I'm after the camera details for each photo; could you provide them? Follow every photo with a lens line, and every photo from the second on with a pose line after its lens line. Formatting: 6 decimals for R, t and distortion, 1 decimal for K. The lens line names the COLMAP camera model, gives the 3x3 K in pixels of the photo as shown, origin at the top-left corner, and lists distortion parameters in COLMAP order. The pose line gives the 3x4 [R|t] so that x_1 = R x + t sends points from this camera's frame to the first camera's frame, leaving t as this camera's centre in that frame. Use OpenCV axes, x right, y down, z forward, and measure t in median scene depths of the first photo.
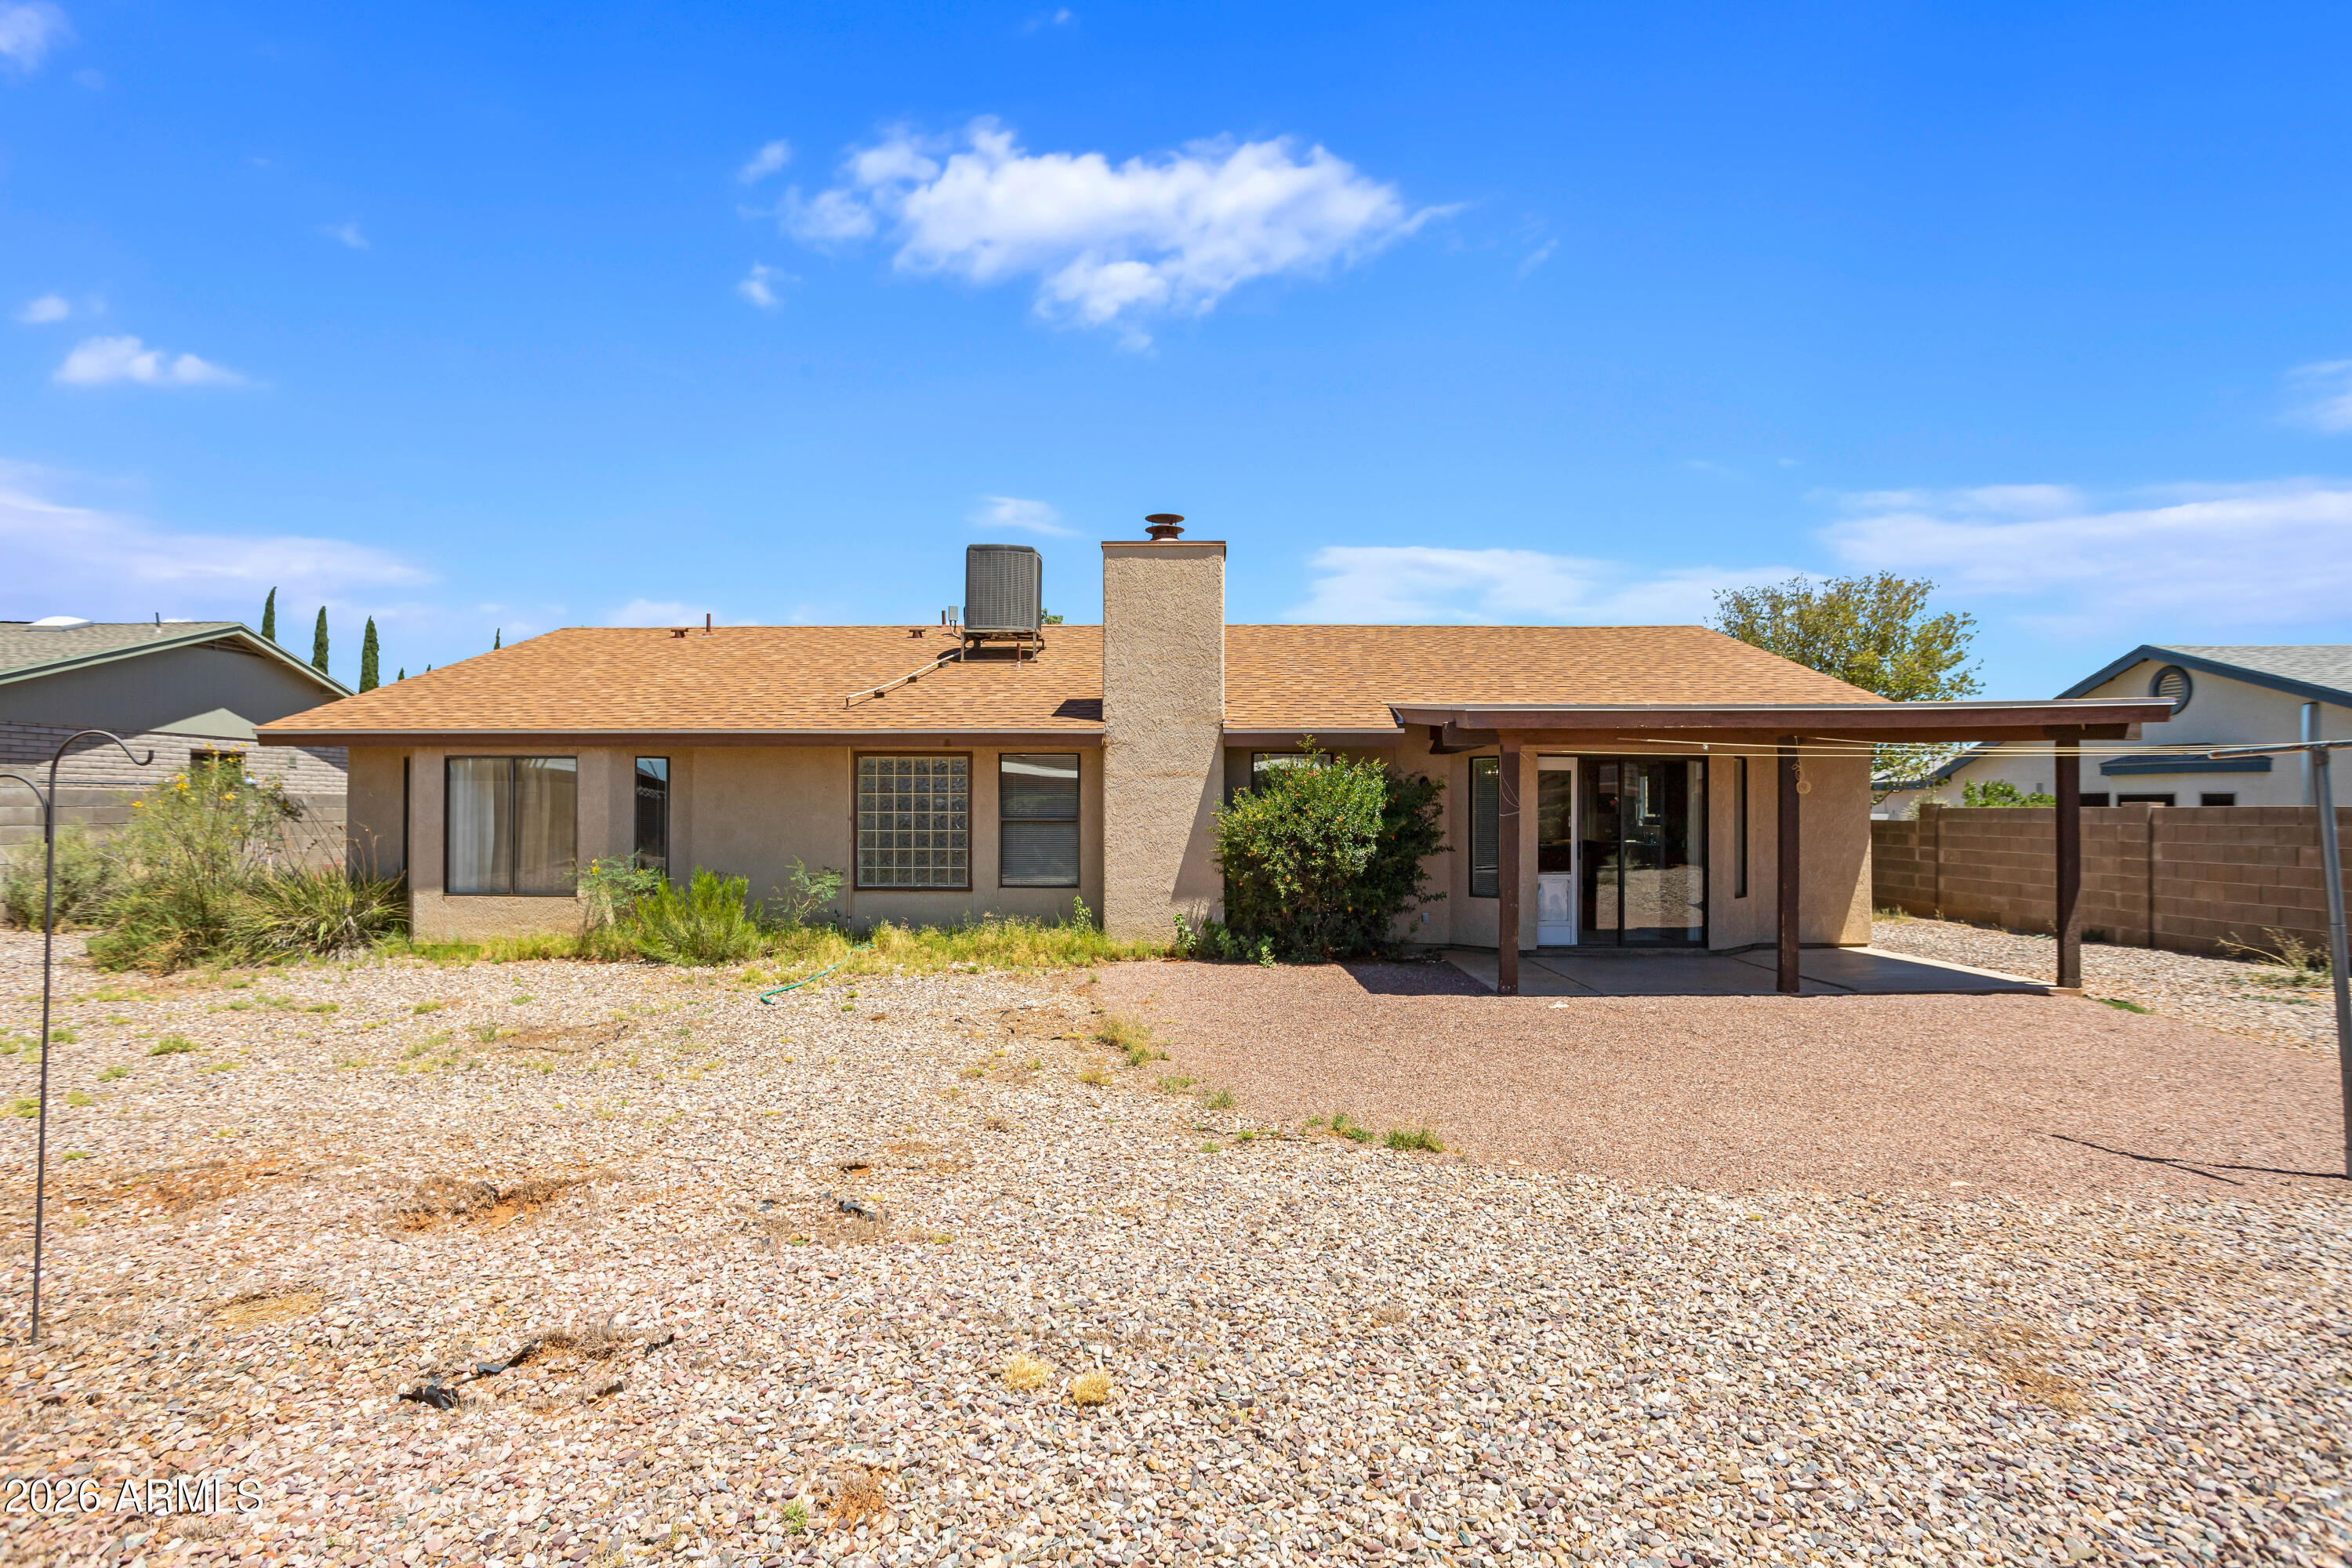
lens RADIAL K [[1155.6, 0, 1177.7], [0, 1155.6, 816.3], [0, 0, 1]] dist [-0.029801, -0.000129]
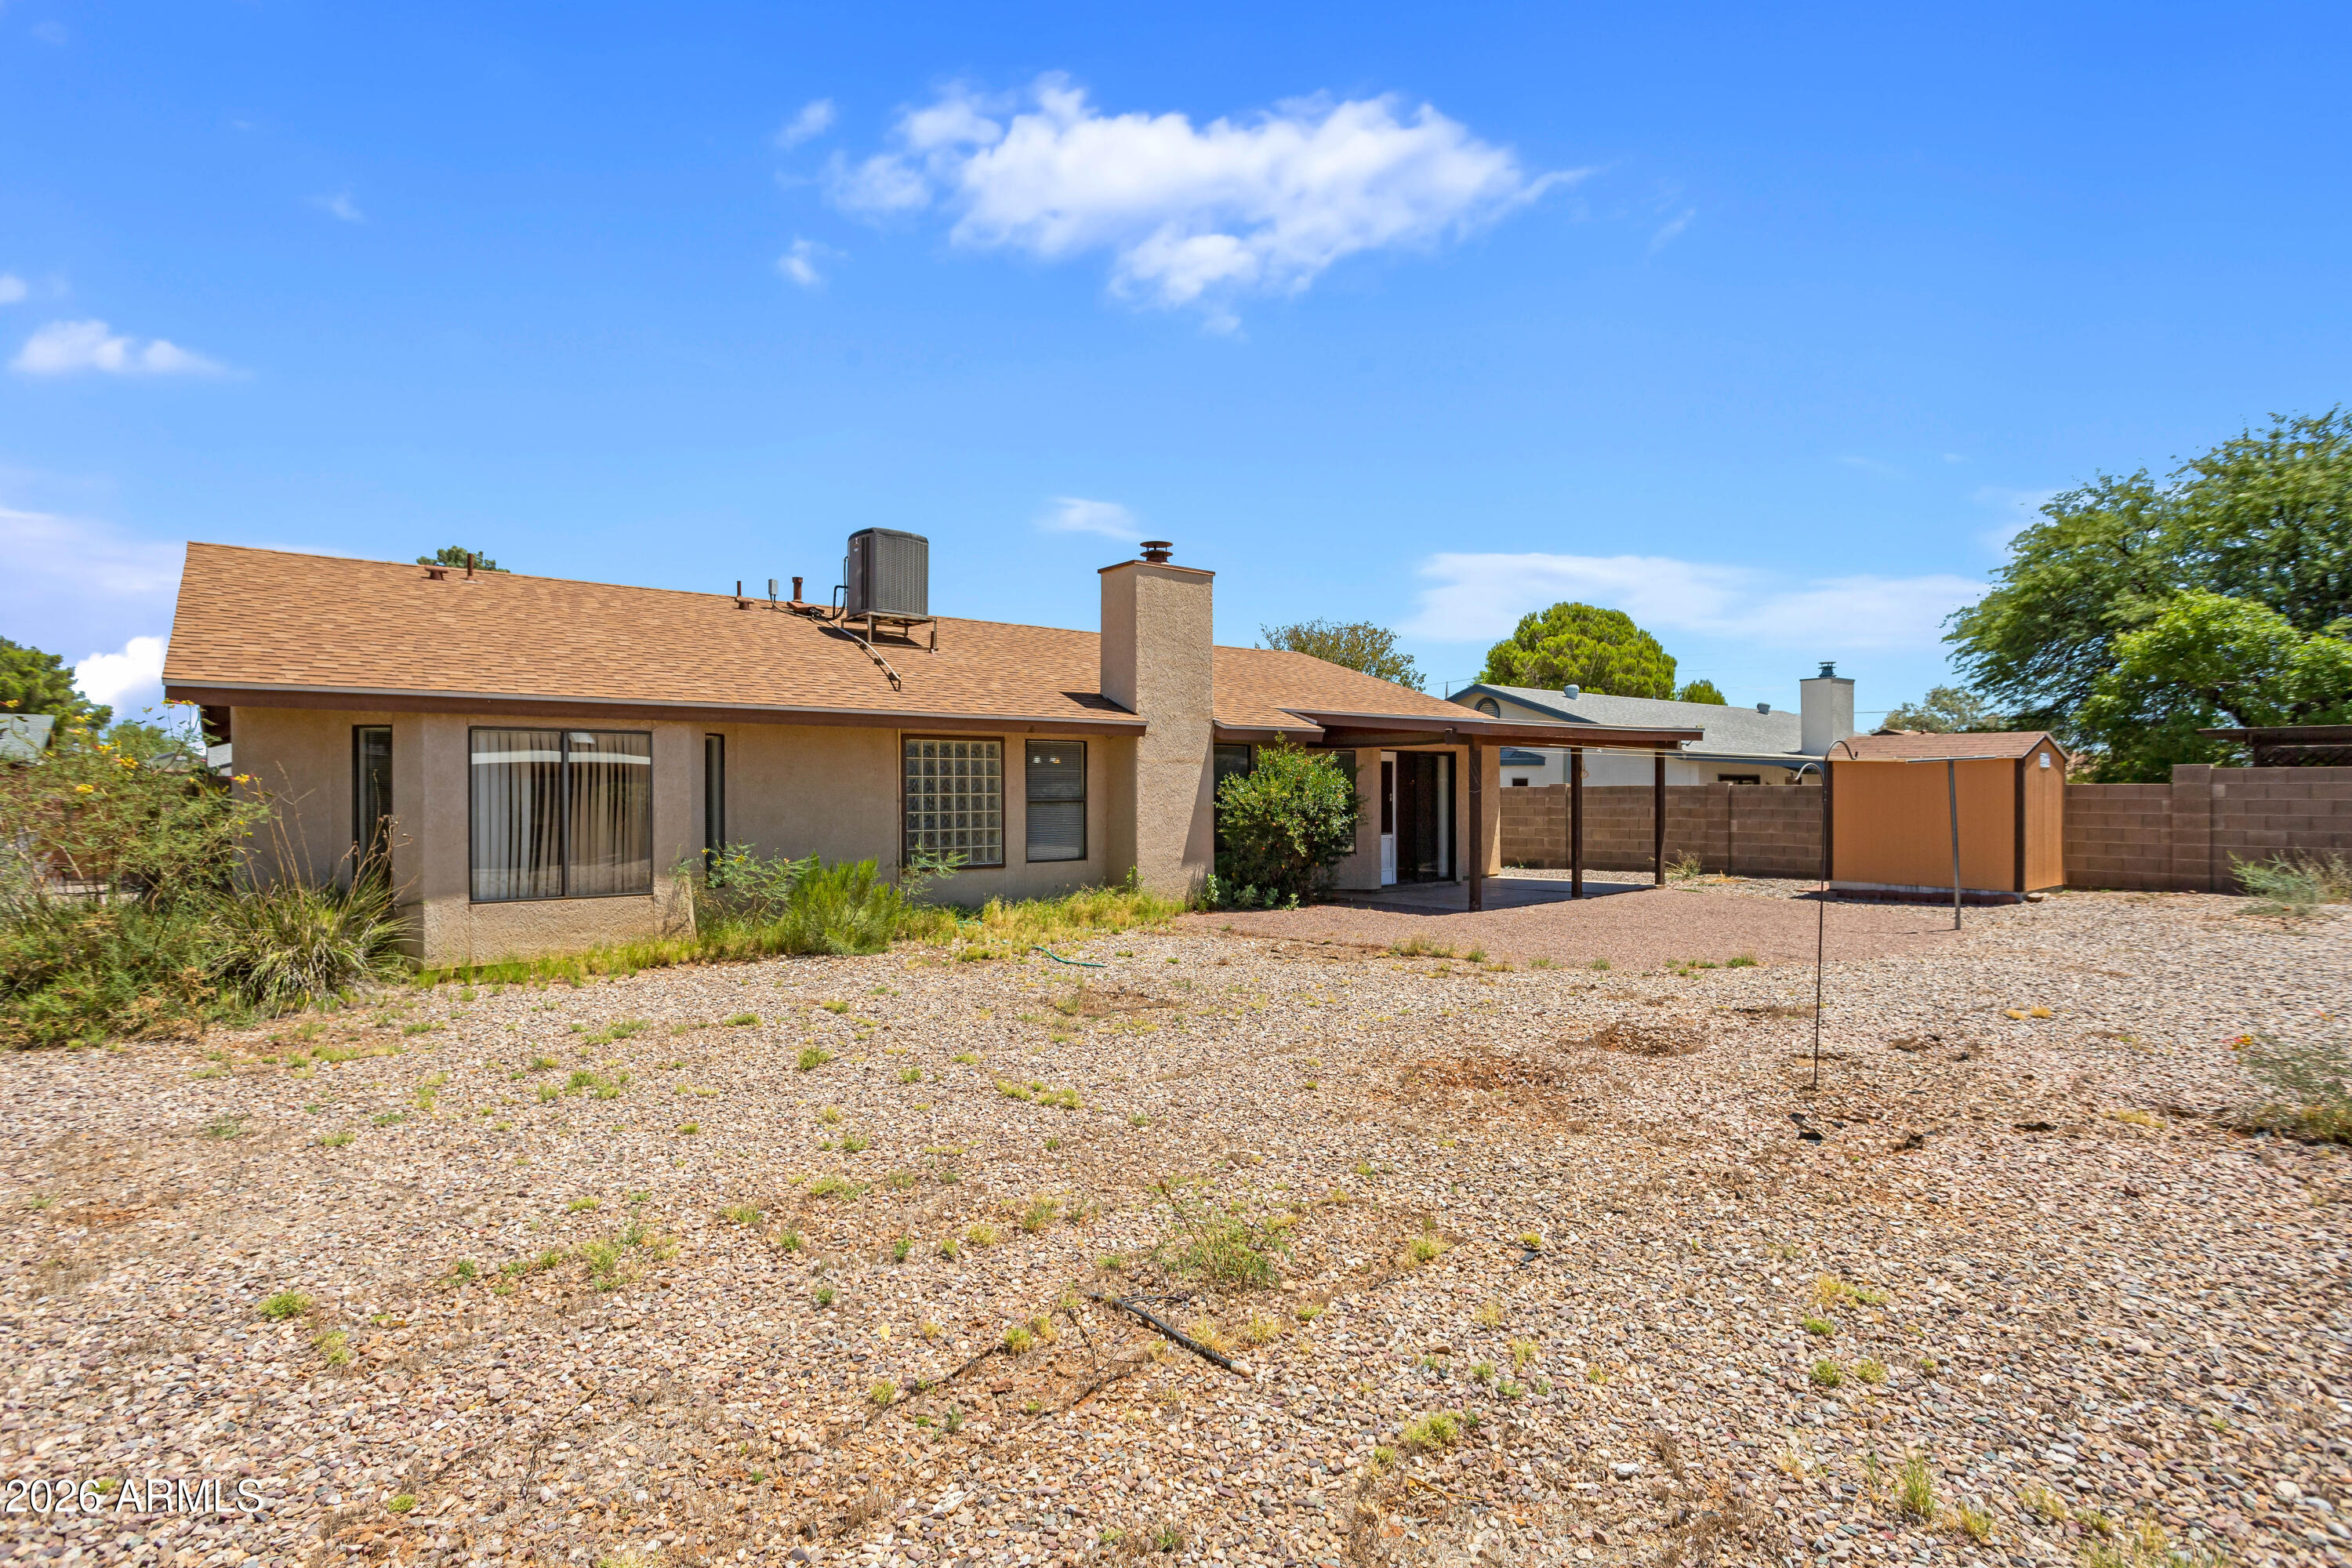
lens RADIAL K [[1176.8, 0, 1182.0], [0, 1176.8, 776.1], [0, 0, 1]] dist [-0.053353, 0.039410]
pose [[0.754595, 0.002415, 0.656186, -0.798782], [0.012130, 0.999771, -0.017629, 0.001313], [-0.656078, 0.021262, 0.754393, 0.075060]]
